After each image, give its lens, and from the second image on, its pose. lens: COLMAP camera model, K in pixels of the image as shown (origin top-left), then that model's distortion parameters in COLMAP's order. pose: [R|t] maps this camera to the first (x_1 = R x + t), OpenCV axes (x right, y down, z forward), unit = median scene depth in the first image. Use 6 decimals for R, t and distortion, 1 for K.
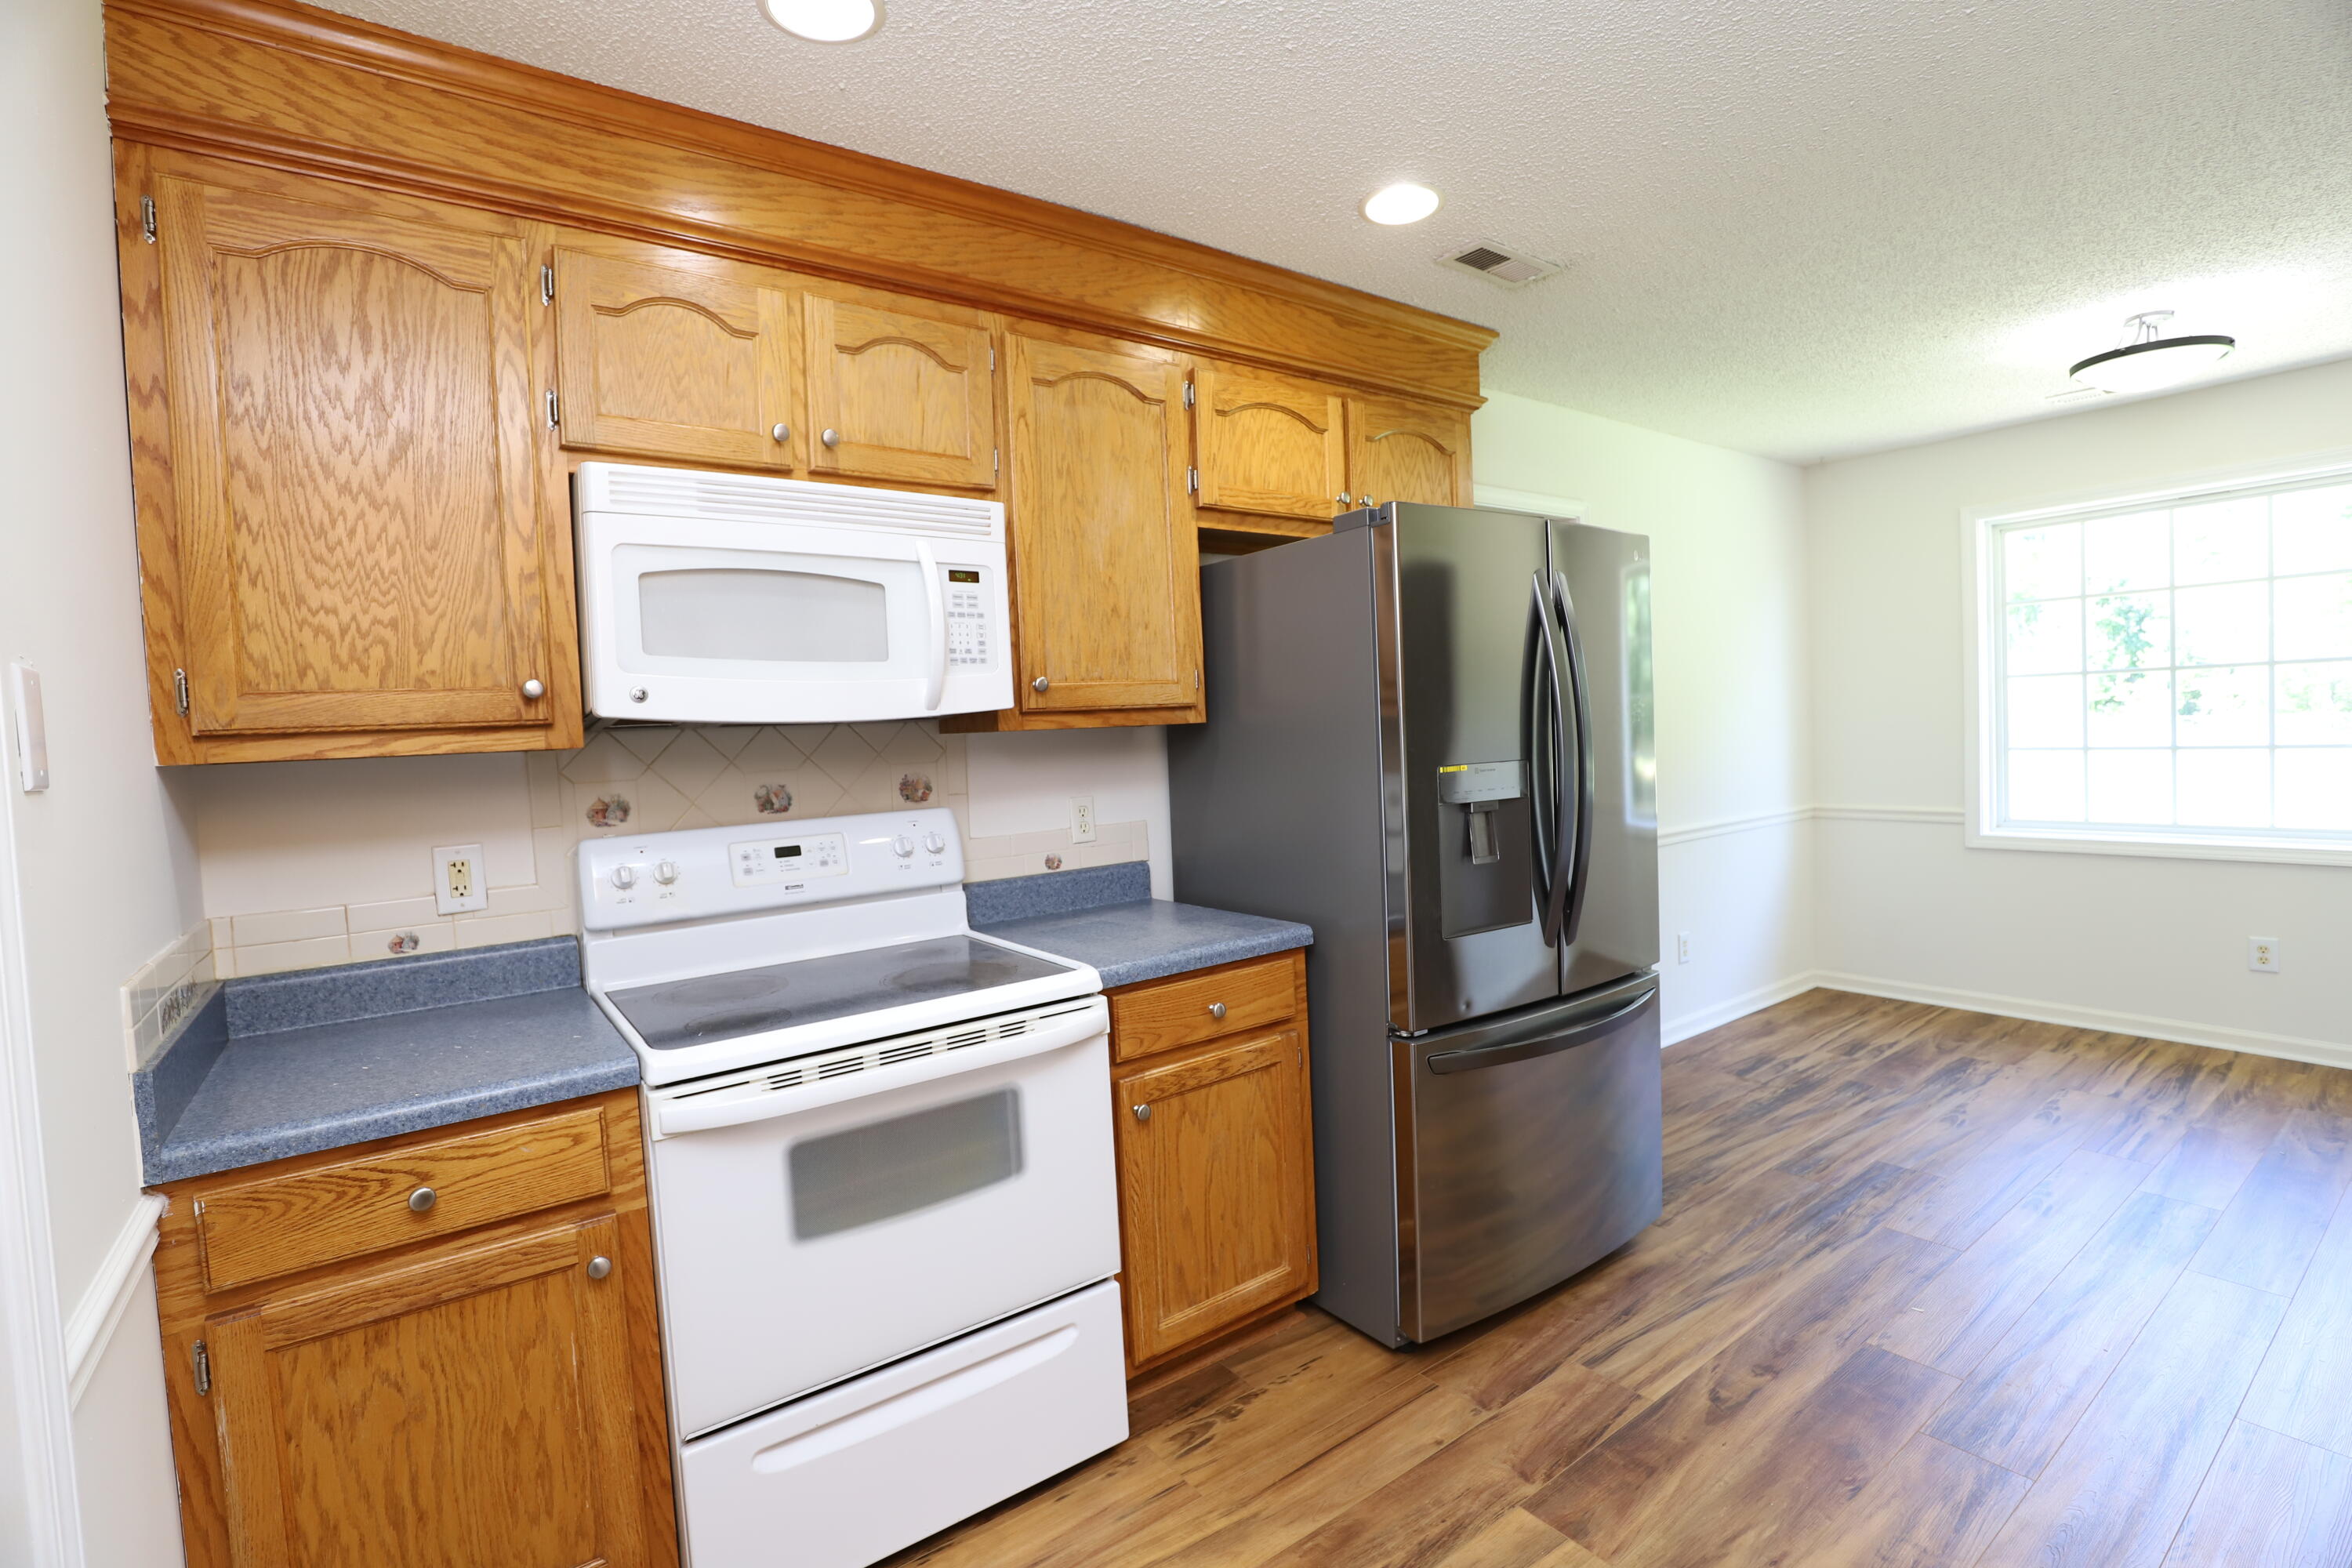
lens RADIAL K [[1083.5, 0, 1173.2], [0, 1083.5, 778.1], [0, 0, 1]] dist [-0.028704, 0.001142]
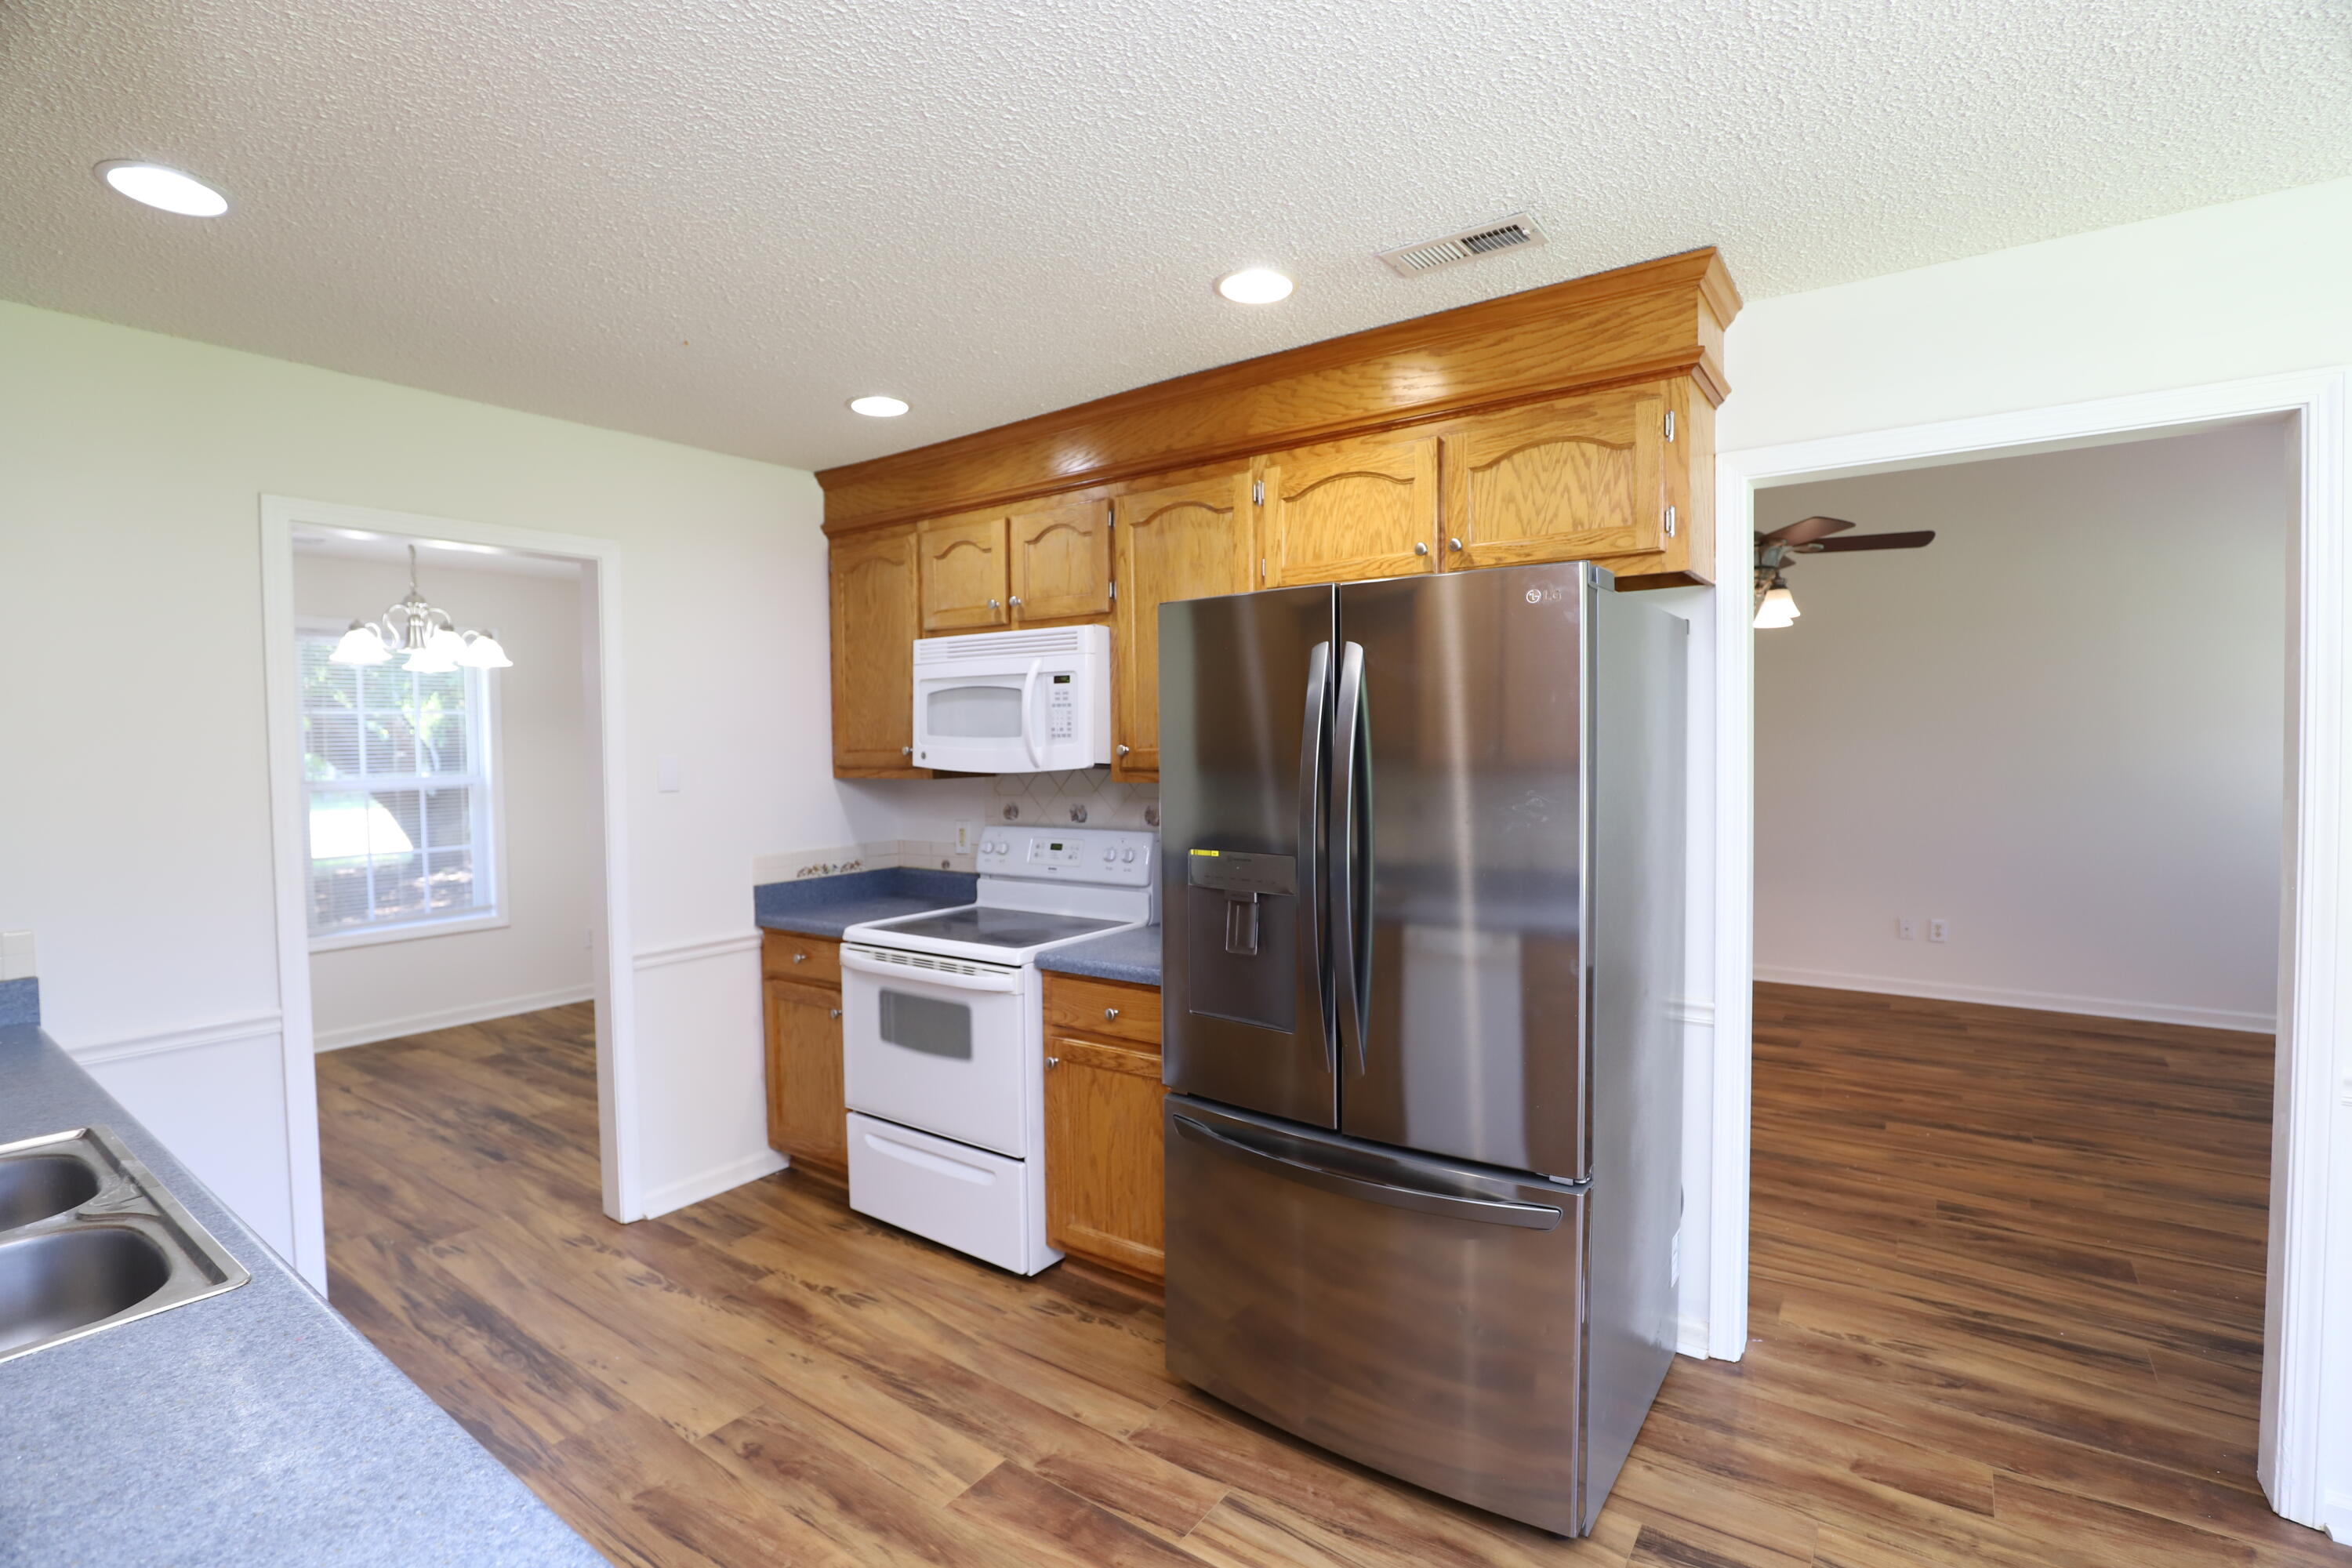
lens RADIAL K [[1083.5, 0, 1173.2], [0, 1083.5, 778.1], [0, 0, 1]] dist [-0.028704, 0.001142]
pose [[0.307149, 0.071133, -0.948999, 1.276237], [-0.043783, 0.997203, 0.060575, -0.146157], [0.950654, 0.022945, 0.309404, 0.678755]]
